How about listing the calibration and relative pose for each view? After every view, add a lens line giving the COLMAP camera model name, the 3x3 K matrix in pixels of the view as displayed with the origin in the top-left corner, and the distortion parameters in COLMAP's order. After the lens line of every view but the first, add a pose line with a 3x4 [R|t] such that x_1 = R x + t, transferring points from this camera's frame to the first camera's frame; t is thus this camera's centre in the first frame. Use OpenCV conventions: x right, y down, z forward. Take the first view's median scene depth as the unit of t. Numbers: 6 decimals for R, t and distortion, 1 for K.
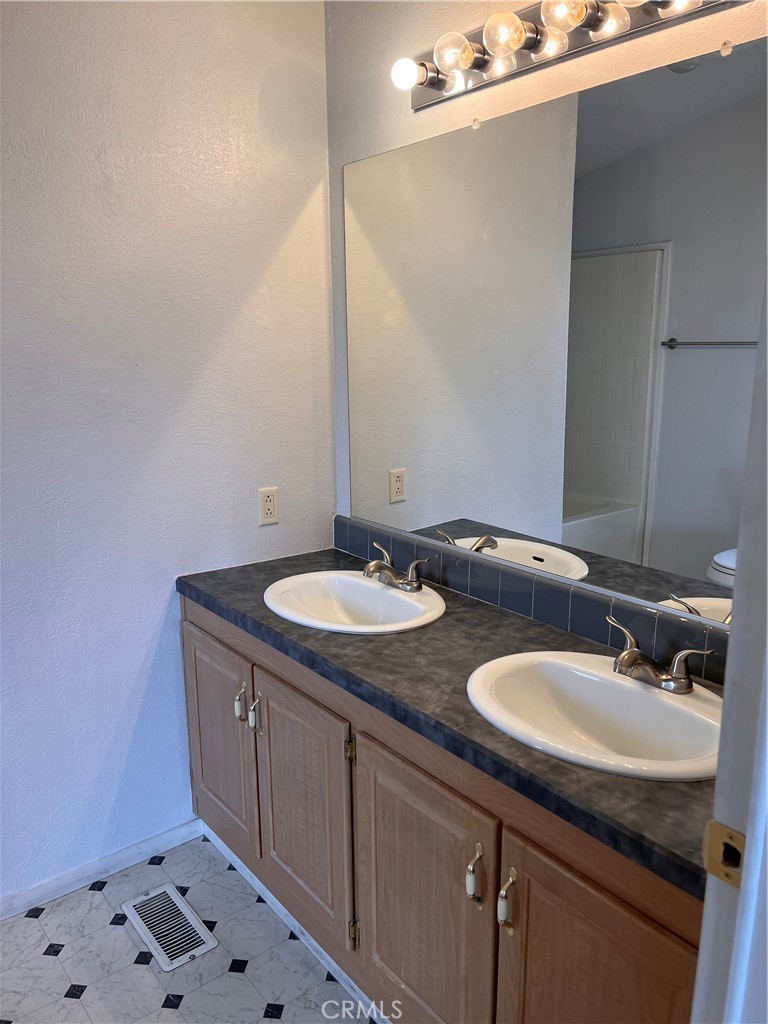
lens RADIAL K [[774.4, 0, 387.2], [0, 774.4, 513.0], [0, 0, 1]] dist [0.077032, -0.106235]
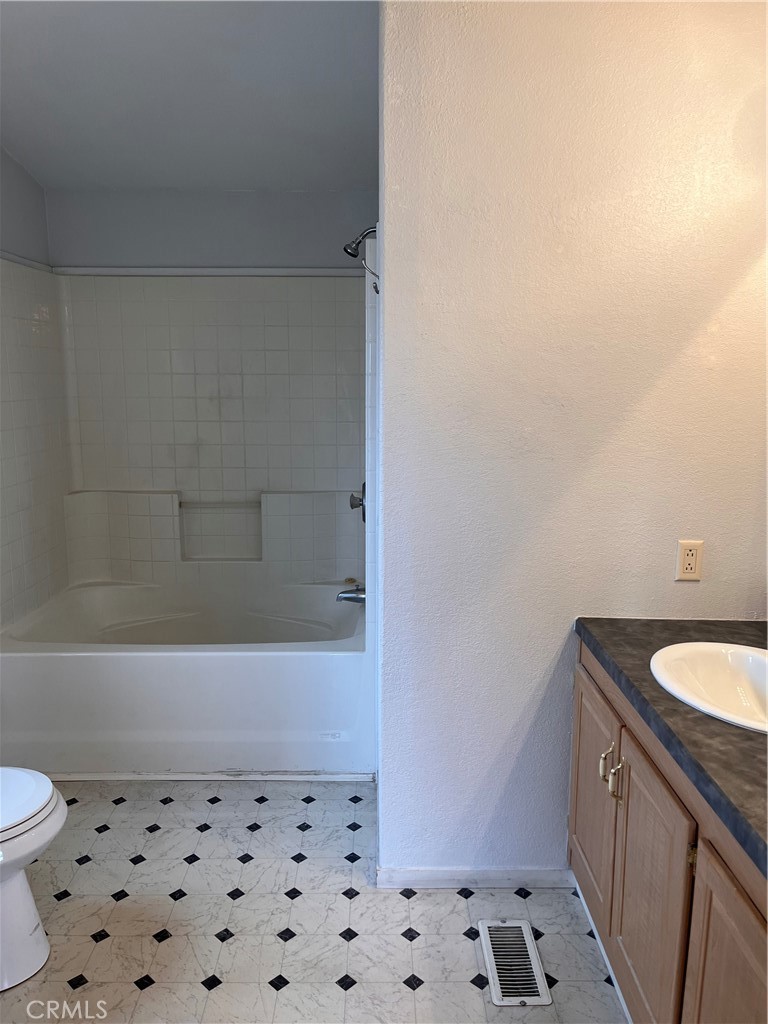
lens RADIAL K [[774.4, 0, 385.9], [0, 774.4, 502.4], [0, 0, 1]] dist [0.077032, -0.106235]
pose [[0.786873, 0.109851, -0.607260, 0.137654], [-0.142811, 0.989732, -0.006012, -0.023689], [0.600364, 0.091454, 0.794481, 0.056562]]
